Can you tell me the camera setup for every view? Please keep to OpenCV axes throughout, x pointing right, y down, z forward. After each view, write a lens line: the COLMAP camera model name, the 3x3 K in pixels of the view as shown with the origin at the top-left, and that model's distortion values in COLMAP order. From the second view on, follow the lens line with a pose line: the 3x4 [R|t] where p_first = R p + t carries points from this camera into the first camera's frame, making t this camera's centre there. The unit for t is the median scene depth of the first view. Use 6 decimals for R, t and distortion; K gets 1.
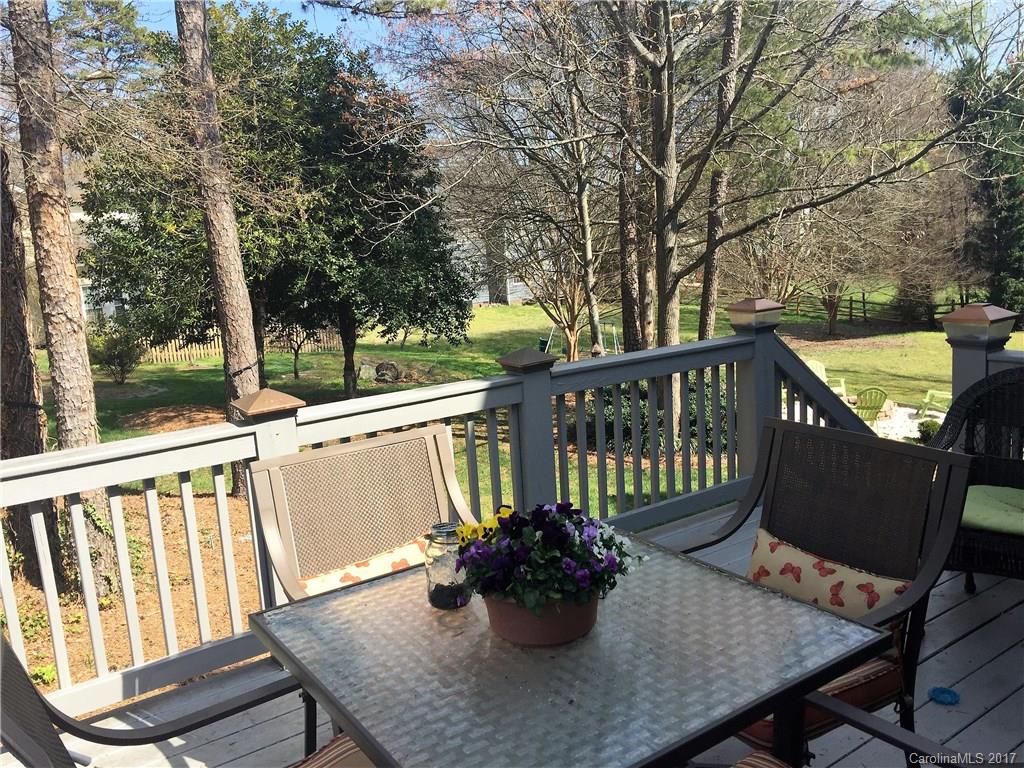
lens RADIAL K [[858.2, 0, 508.9], [0, 858.2, 384.9], [0, 0, 1]] dist [0.062836, -0.075113]
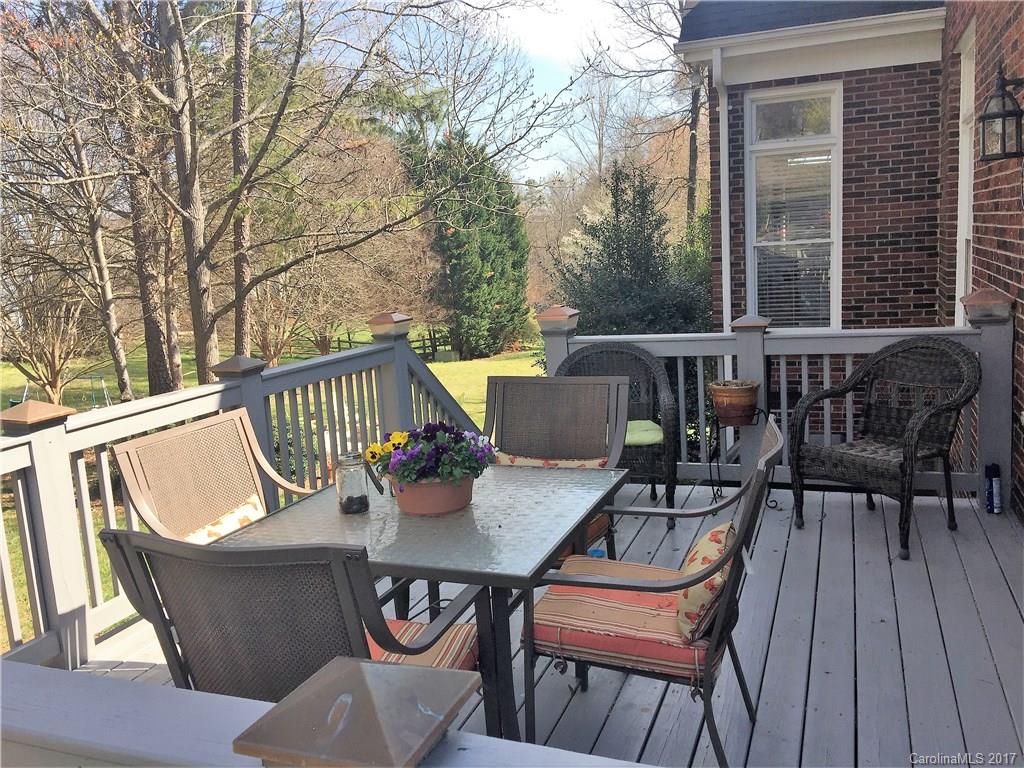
lens RADIAL K [[858.2, 0, 520.5], [0, 858.2, 380.0], [0, 0, 1]] dist [0.062836, -0.075113]
pose [[0.823982, -0.076165, 0.561473, -0.069731], [0.109985, 0.993577, -0.026626, 0.013292], [-0.555838, 0.083693, 0.827067, -0.031971]]
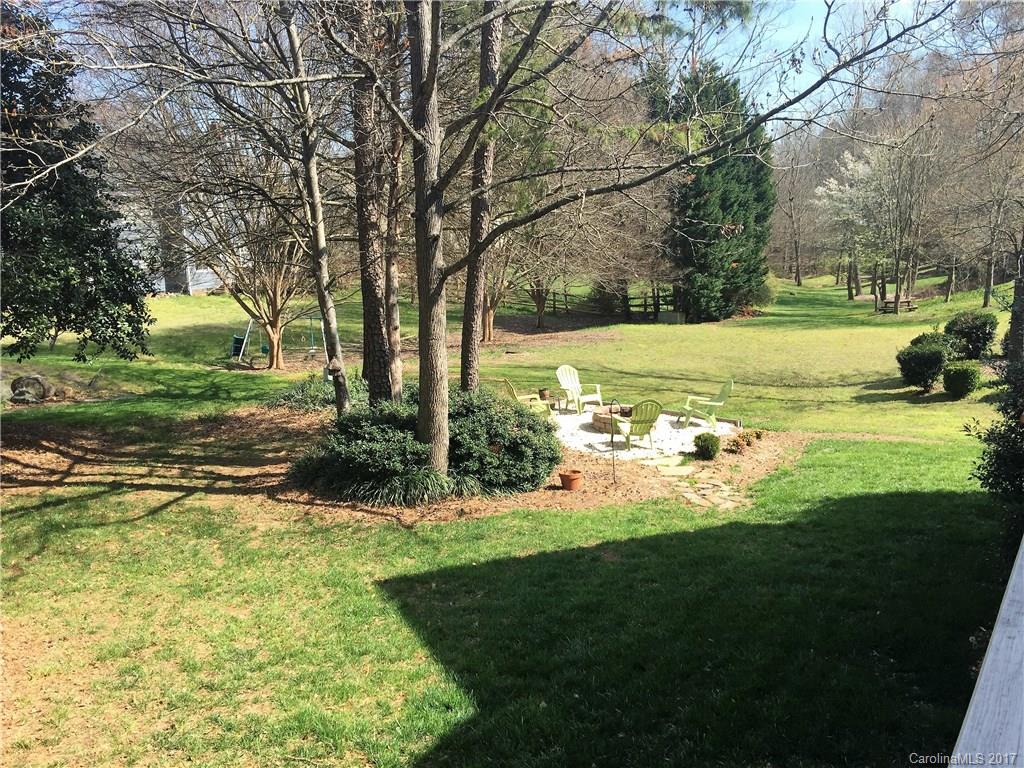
lens RADIAL K [[858.2, 0, 523.9], [0, 858.2, 376.8], [0, 0, 1]] dist [0.062836, -0.075113]
pose [[0.931637, -0.033557, 0.361837, -0.018234], [0.031746, 0.999436, 0.010952, -0.031430], [-0.362000, 0.001284, 0.932177, 0.202856]]
